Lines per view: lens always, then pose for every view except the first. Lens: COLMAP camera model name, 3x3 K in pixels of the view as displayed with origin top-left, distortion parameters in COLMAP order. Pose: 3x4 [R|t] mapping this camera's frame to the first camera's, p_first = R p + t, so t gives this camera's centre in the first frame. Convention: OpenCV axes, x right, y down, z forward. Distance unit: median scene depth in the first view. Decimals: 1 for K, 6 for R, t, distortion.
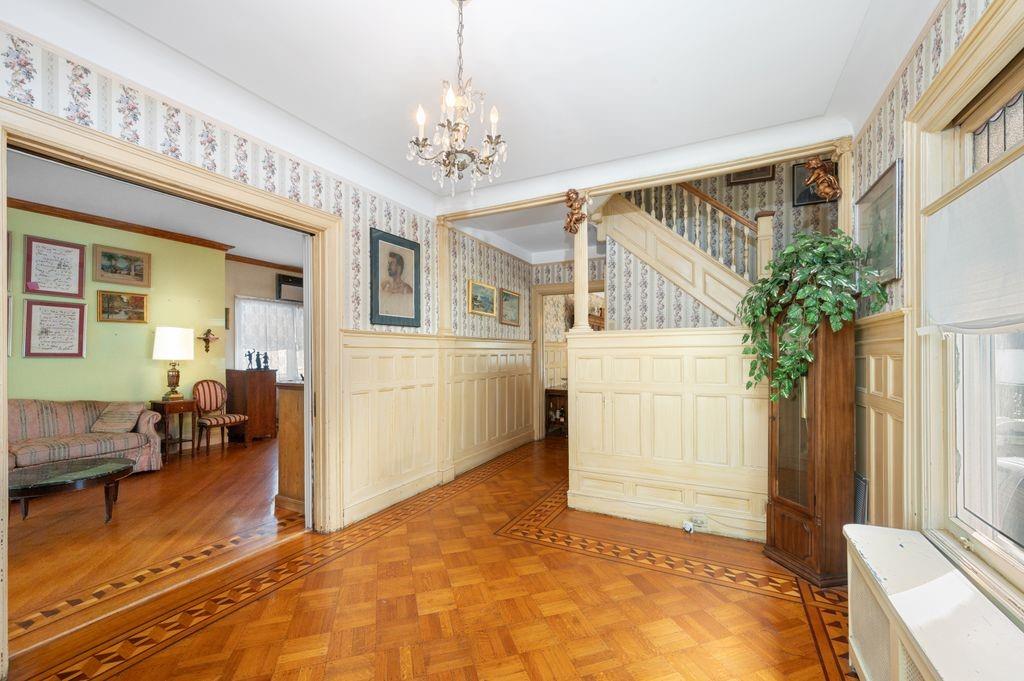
lens RADIAL K [[409.0, 0, 513.7], [0, 409.0, 349.5], [0, 0, 1]] dist [0.006899, -0.001757]
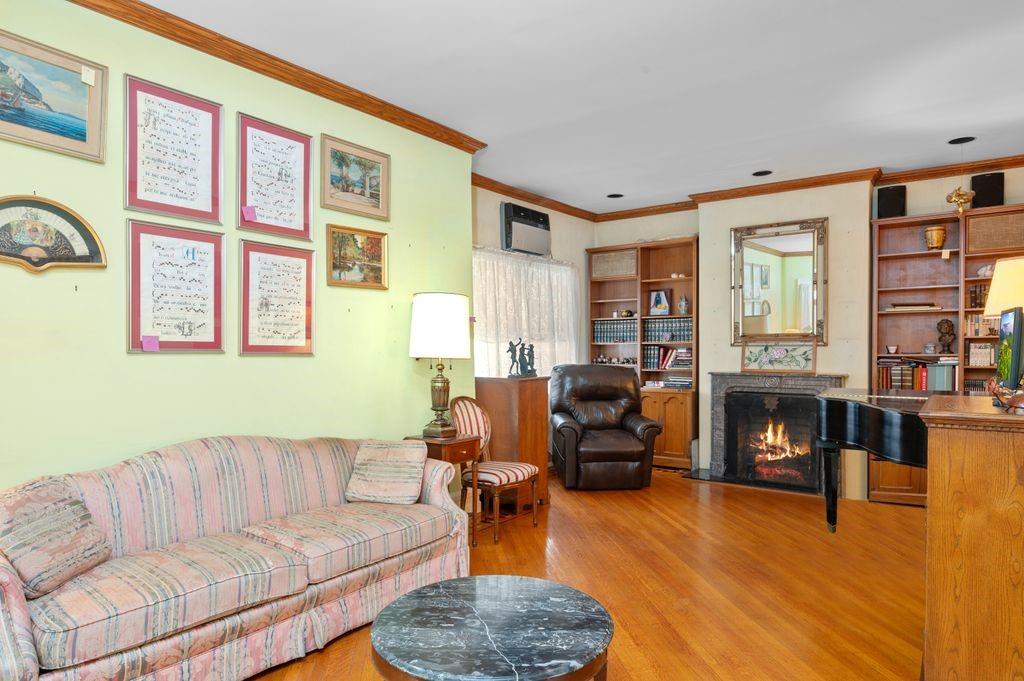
lens RADIAL K [[627.8, 0, 508.1], [0, 627.8, 358.8], [0, 0, 1]] dist [0.004433, 0.000118]
pose [[0.983327, -0.010888, -0.181518, -0.634091], [0.014205, 0.999755, 0.016986, 0.014731], [0.181288, -0.019281, 0.983241, 0.256044]]
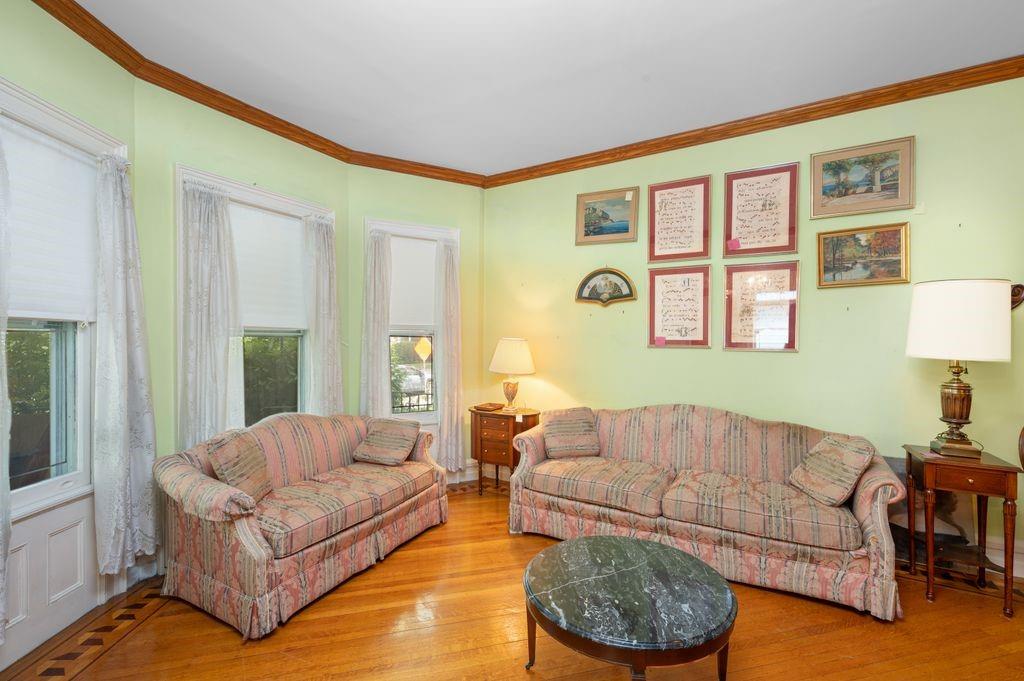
lens RADIAL K [[445.6, 0, 513.9], [0, 445.6, 343.0], [0, 0, 1]] dist [0.001322, 0.000515]
pose [[-0.070019, -0.007290, -0.997519, -0.357910], [-0.000389, 0.999973, -0.007280, 0.012950], [0.997546, -0.000121, -0.070020, 0.611575]]
